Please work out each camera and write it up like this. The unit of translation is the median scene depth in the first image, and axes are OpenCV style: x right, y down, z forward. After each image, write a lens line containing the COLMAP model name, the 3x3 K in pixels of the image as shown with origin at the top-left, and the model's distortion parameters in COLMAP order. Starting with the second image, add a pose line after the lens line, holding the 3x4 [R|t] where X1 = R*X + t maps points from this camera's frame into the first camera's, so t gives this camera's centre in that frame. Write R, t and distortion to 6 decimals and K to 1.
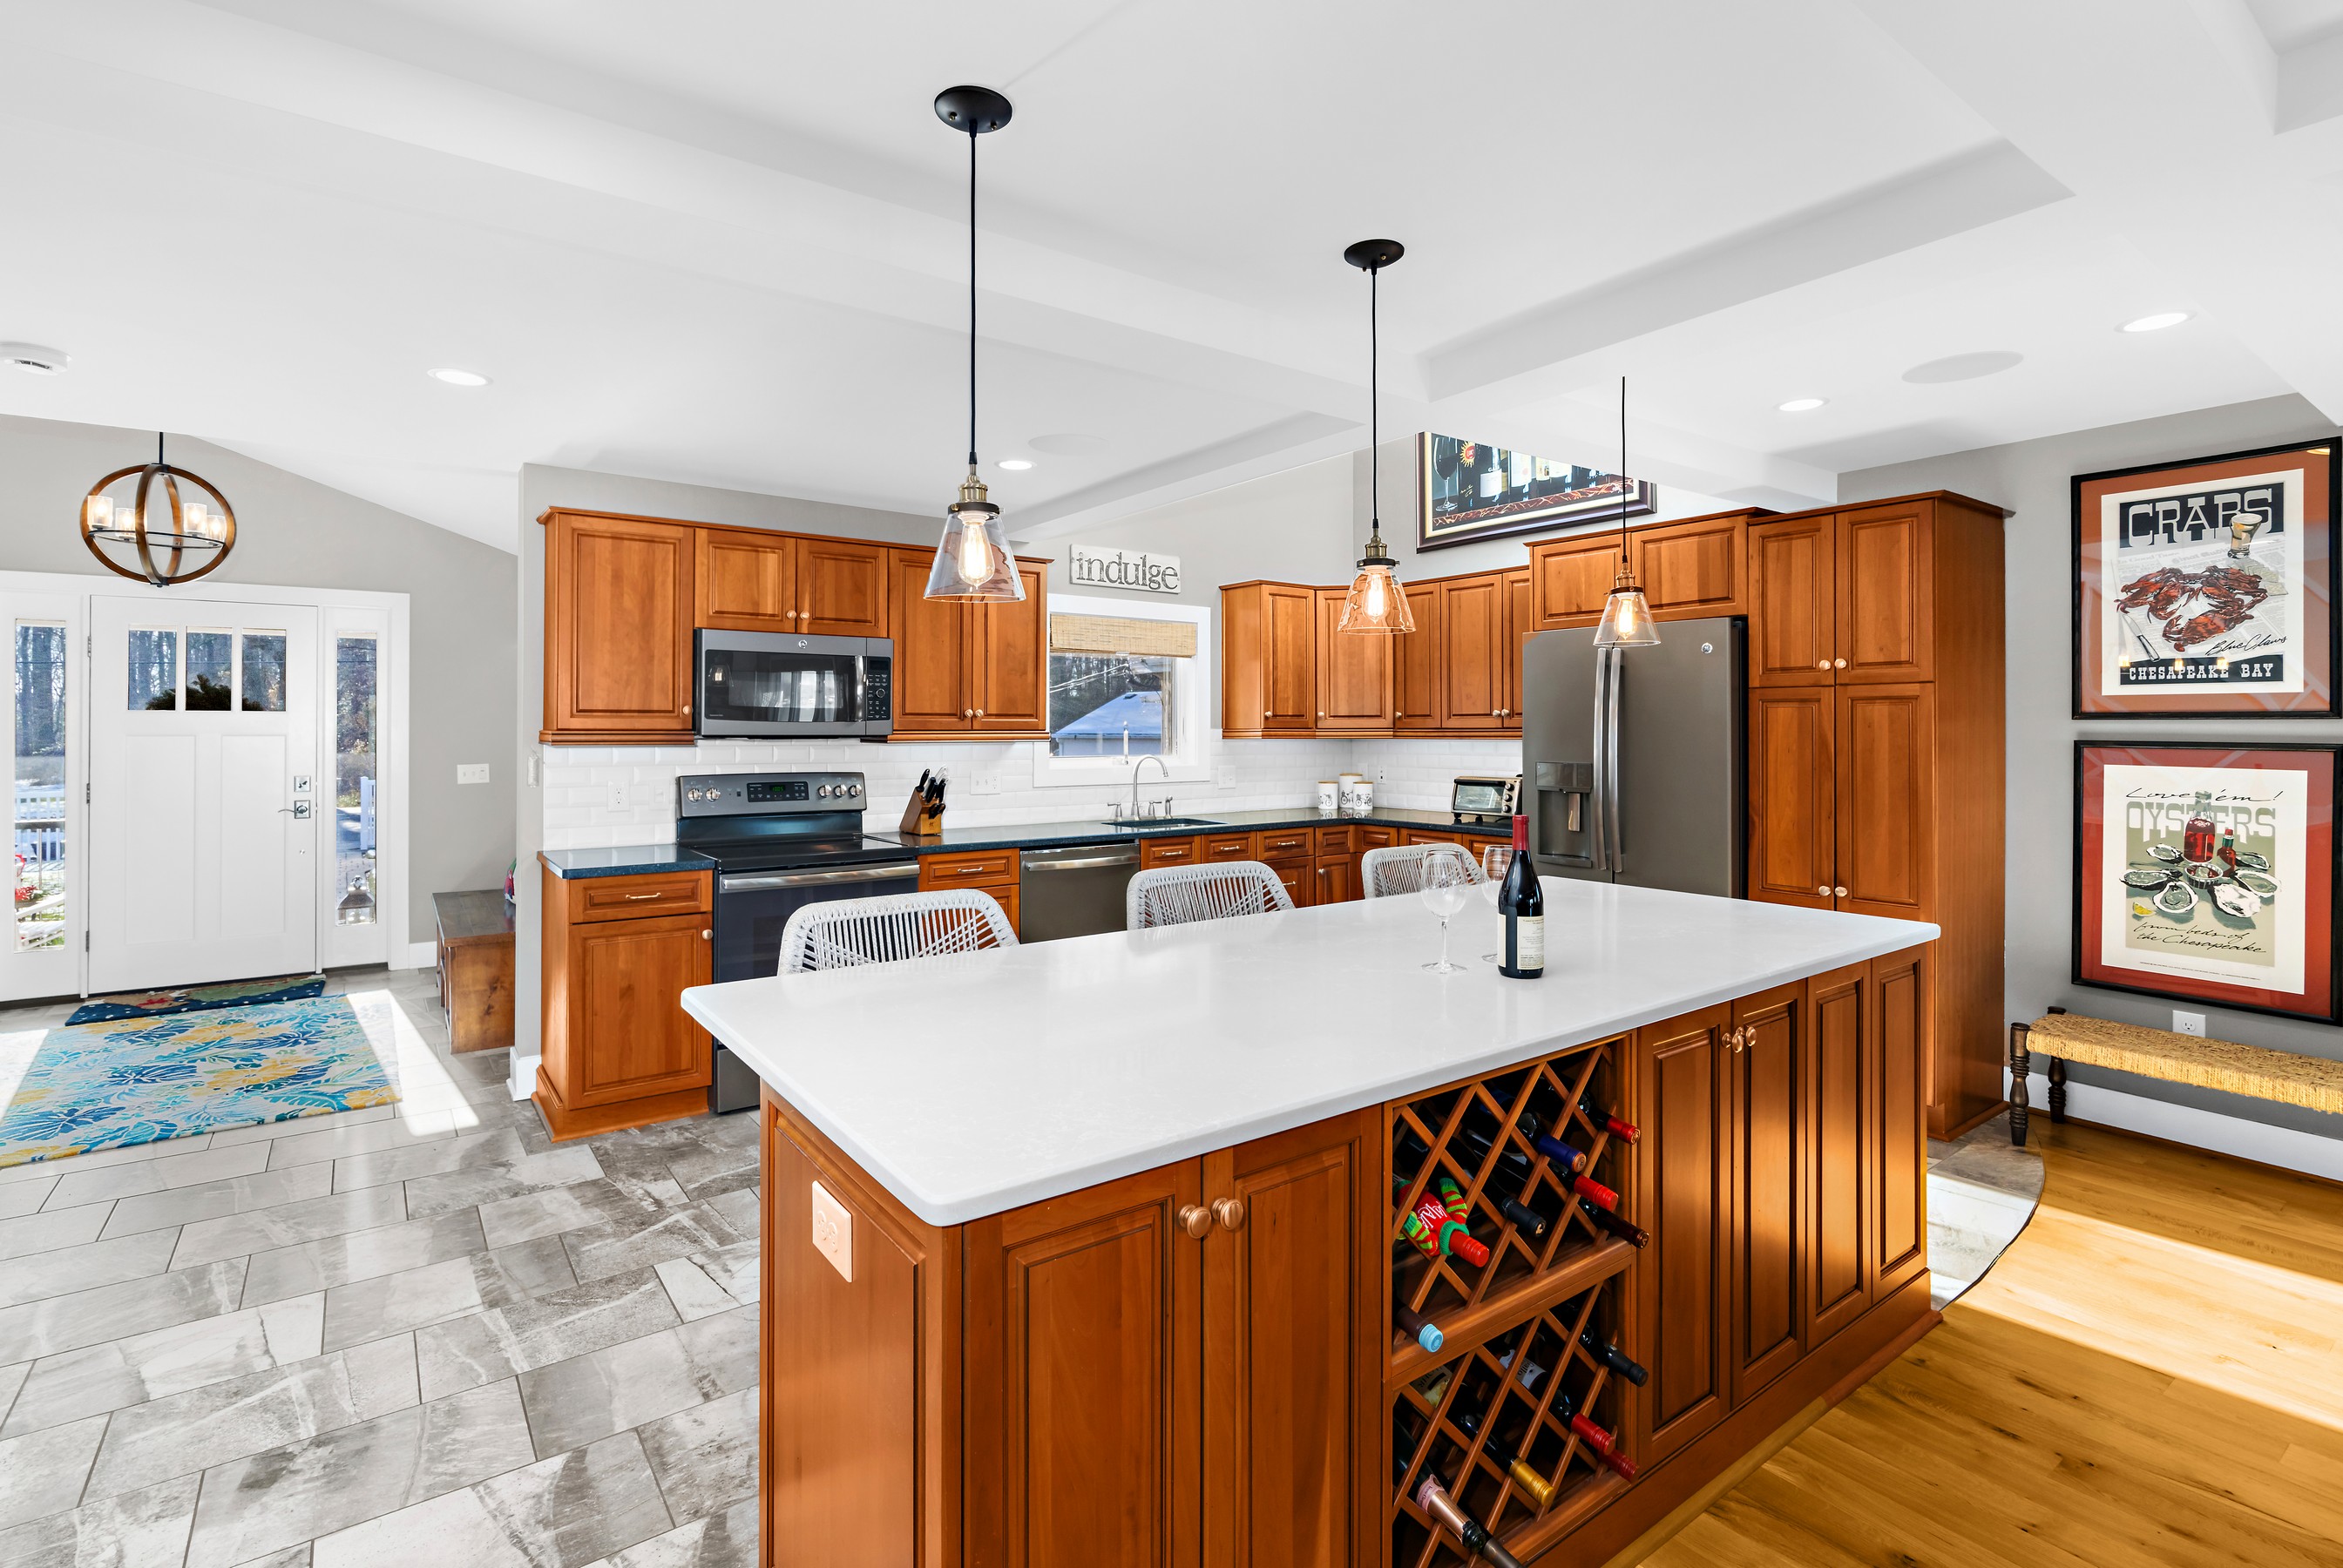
lens RADIAL K [[1087.5, 0, 1156.7], [0, 1087.5, 727.1], [0, 0, 1]] dist [-0.005774, 0.000906]
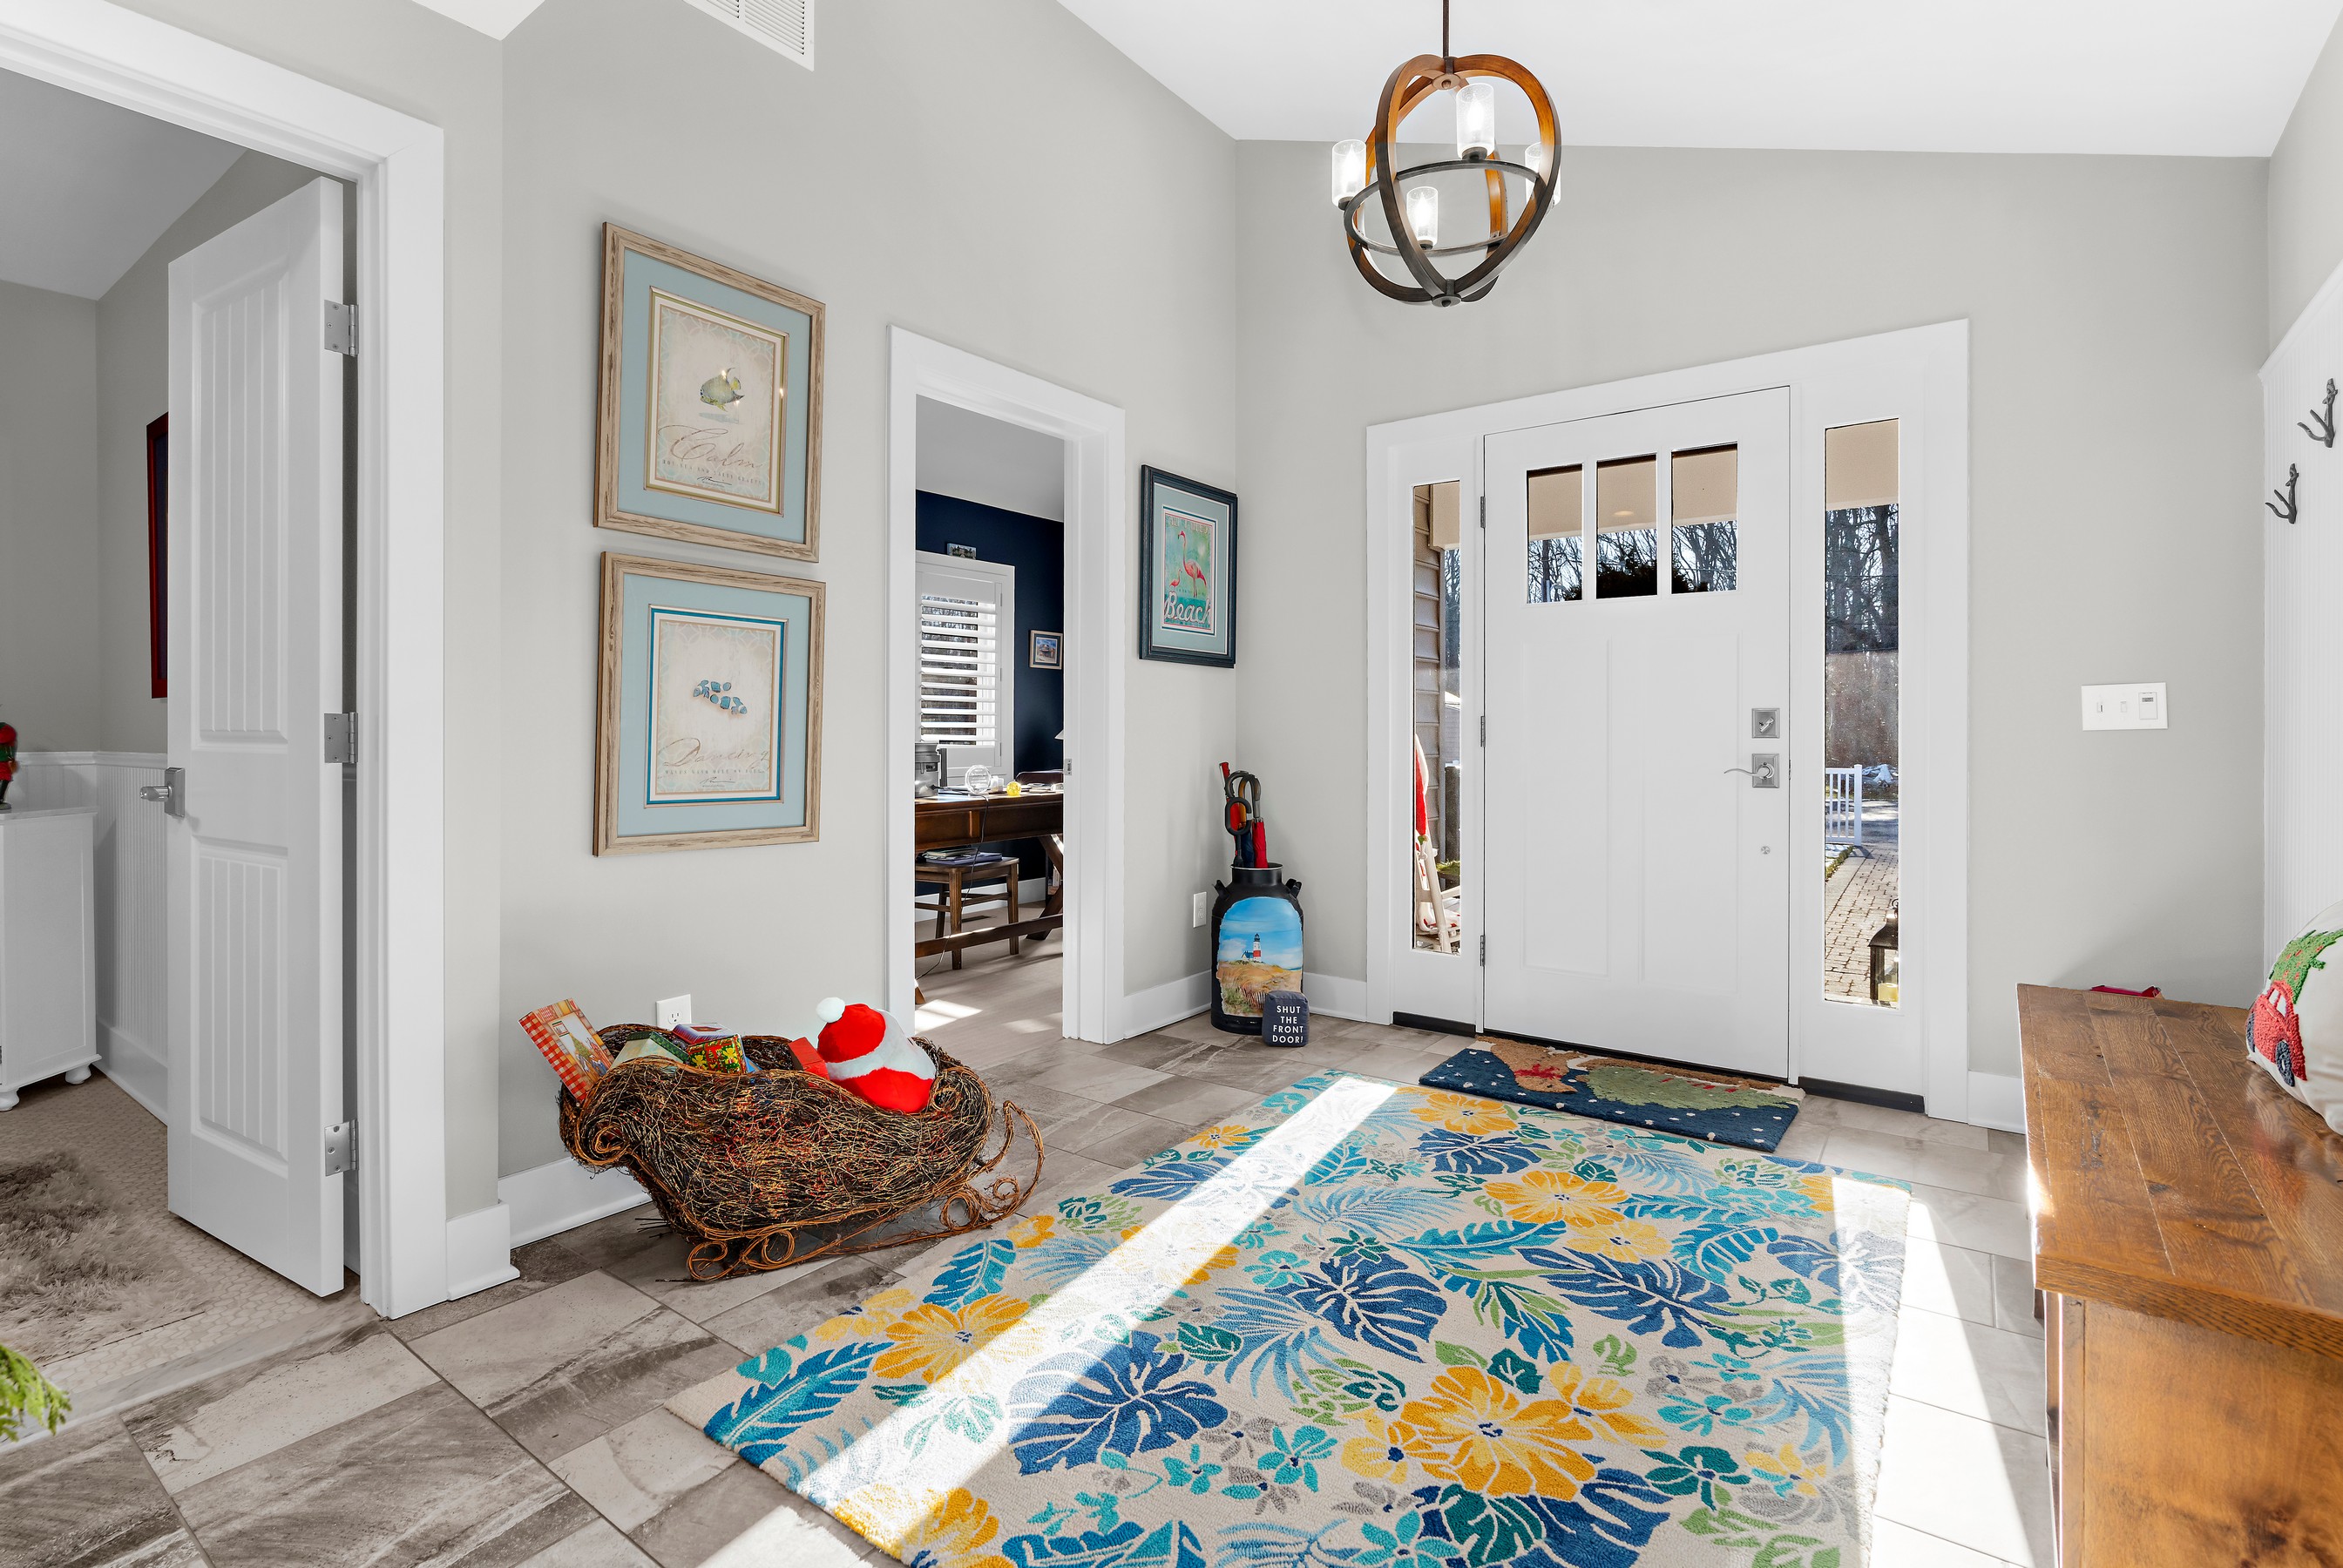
lens RADIAL K [[1102.4, 0, 1171.0], [0, 1102.4, 732.2], [0, 0, 1]] dist [-0.002963, 0.000014]
pose [[0.306345, 0.001836, -0.951919, -0.596591], [0.001511, 0.999996, 0.002415, 0.091082], [0.951919, -0.002178, 0.306341, 0.918384]]
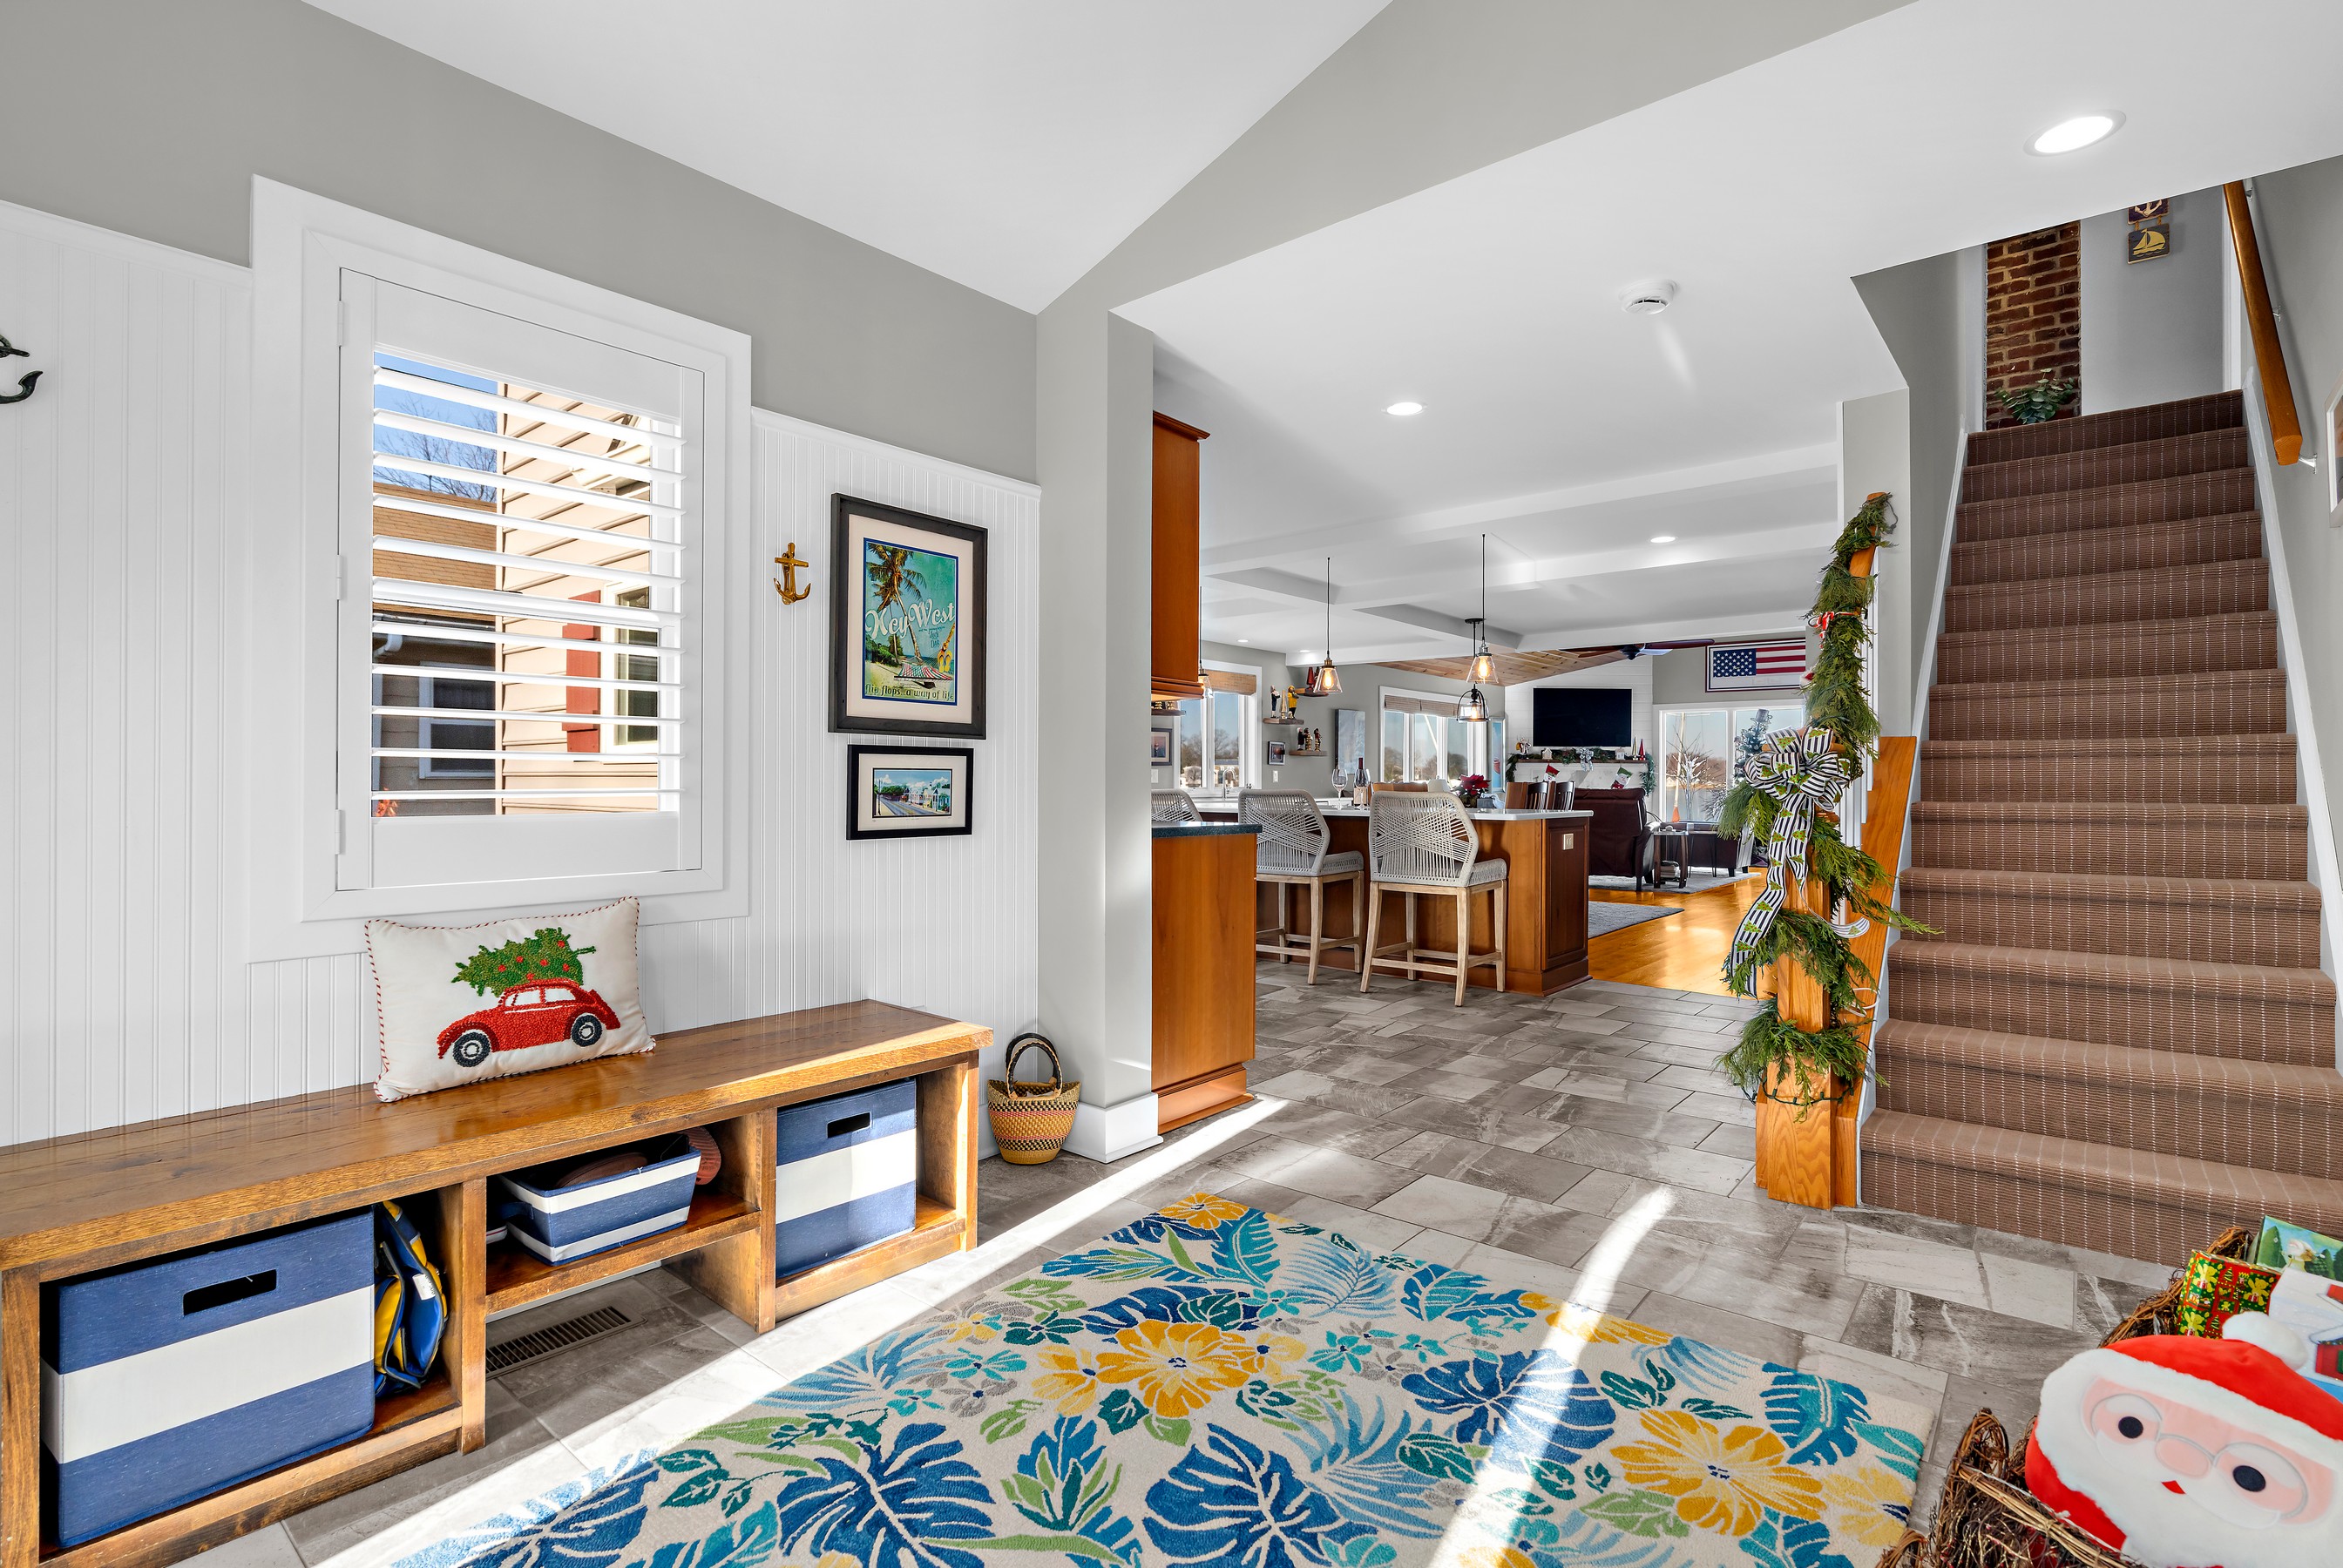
lens RADIAL K [[1095.4, 0, 1163.7], [0, 1095.4, 775.2], [0, 0, 1]] dist [-0.003108, 0.001197]
pose [[-0.240400, 0.006116, 0.970655, -1.512806], [-0.007145, 0.999942, -0.008070, 0.093413], [-0.970648, -0.008875, -0.240342, 1.321322]]
